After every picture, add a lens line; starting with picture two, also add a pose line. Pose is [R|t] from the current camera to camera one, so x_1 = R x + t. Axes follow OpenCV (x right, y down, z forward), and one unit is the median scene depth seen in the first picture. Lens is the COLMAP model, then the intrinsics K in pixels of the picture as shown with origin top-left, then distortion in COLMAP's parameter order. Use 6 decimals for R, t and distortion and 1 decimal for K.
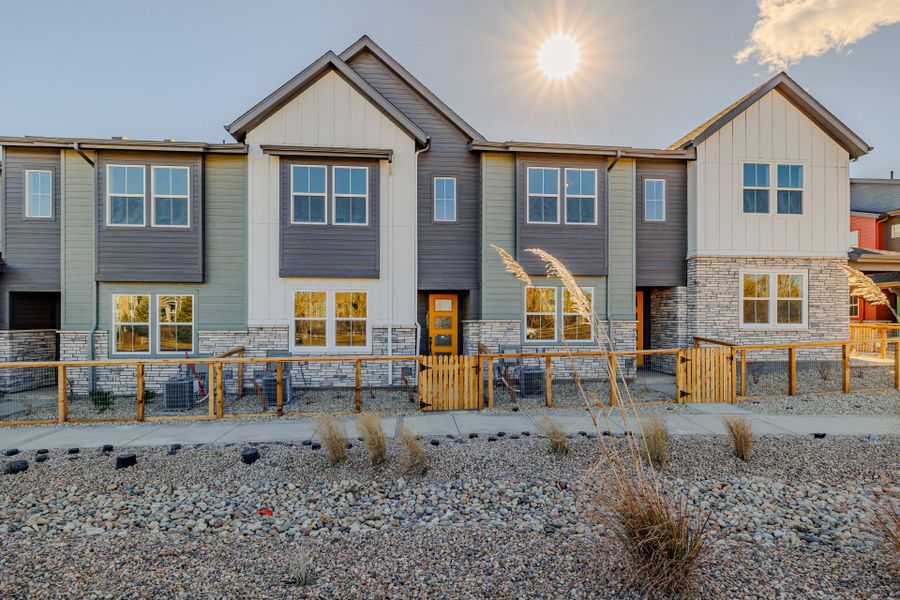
lens RADIAL K [[408.7, 0, 450.0], [0, 408.7, 326.9], [0, 0, 1]] dist [0.001145, -0.000004]
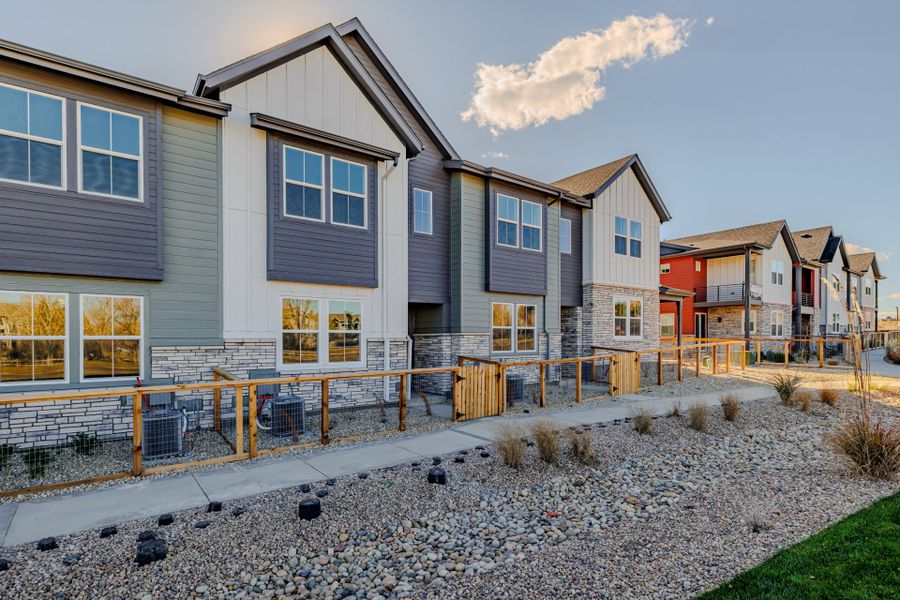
lens RADIAL K [[450.7, 0, 449.8], [0, 450.7, 339.1], [0, 0, 1]] dist [0.001007, 0.000102]
pose [[0.845057, -0.004303, 0.534658, -0.580660], [-0.000503, 0.999961, 0.008841, -0.011723], [-0.534675, -0.007740, 0.845022, 0.046975]]
